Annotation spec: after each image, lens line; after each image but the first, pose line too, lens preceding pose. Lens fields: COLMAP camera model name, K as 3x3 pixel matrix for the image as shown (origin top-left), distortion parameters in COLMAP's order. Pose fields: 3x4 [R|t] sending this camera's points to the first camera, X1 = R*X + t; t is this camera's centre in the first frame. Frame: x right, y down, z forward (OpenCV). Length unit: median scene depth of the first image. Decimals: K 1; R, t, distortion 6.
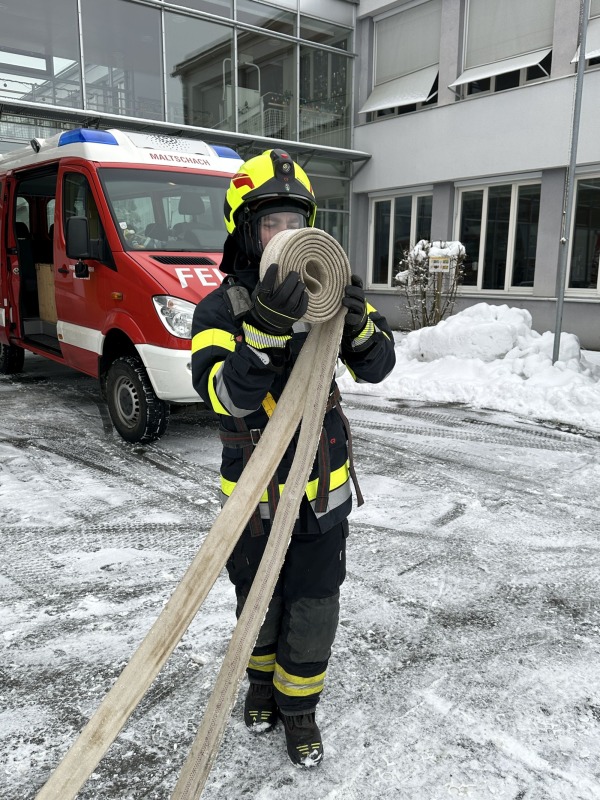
lens RADIAL K [[646.9, 0, 298.6], [0, 646.9, 398.6], [0, 0, 1]] dist [0.140978, -0.292316]
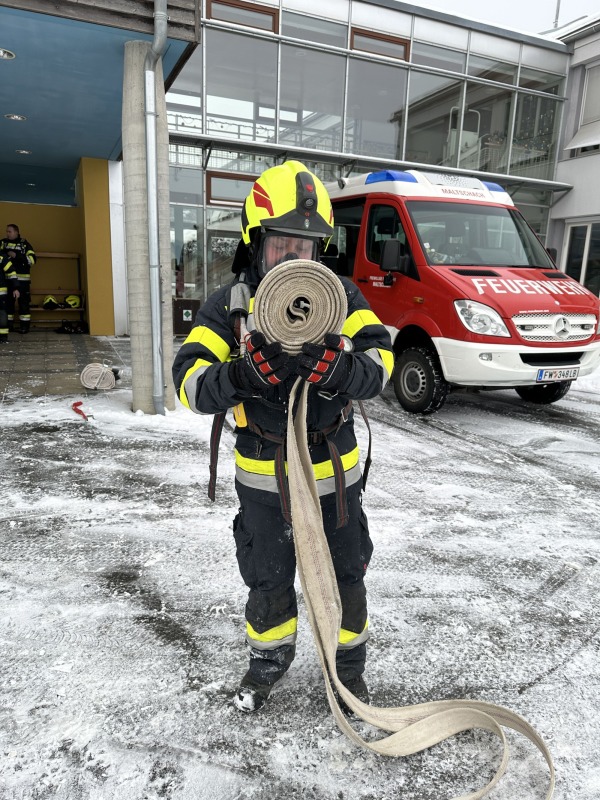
lens RADIAL K [[551.3, 0, 300.0], [0, 551.3, 400.0], [0, 0, 1]] dist [0.046225, -0.074147]
pose [[0.965667, 0.084600, -0.245622, -0.216440], [-0.081416, 0.996412, 0.023108, 0.036139], [0.246696, -0.002317, 0.969090, -0.123940]]
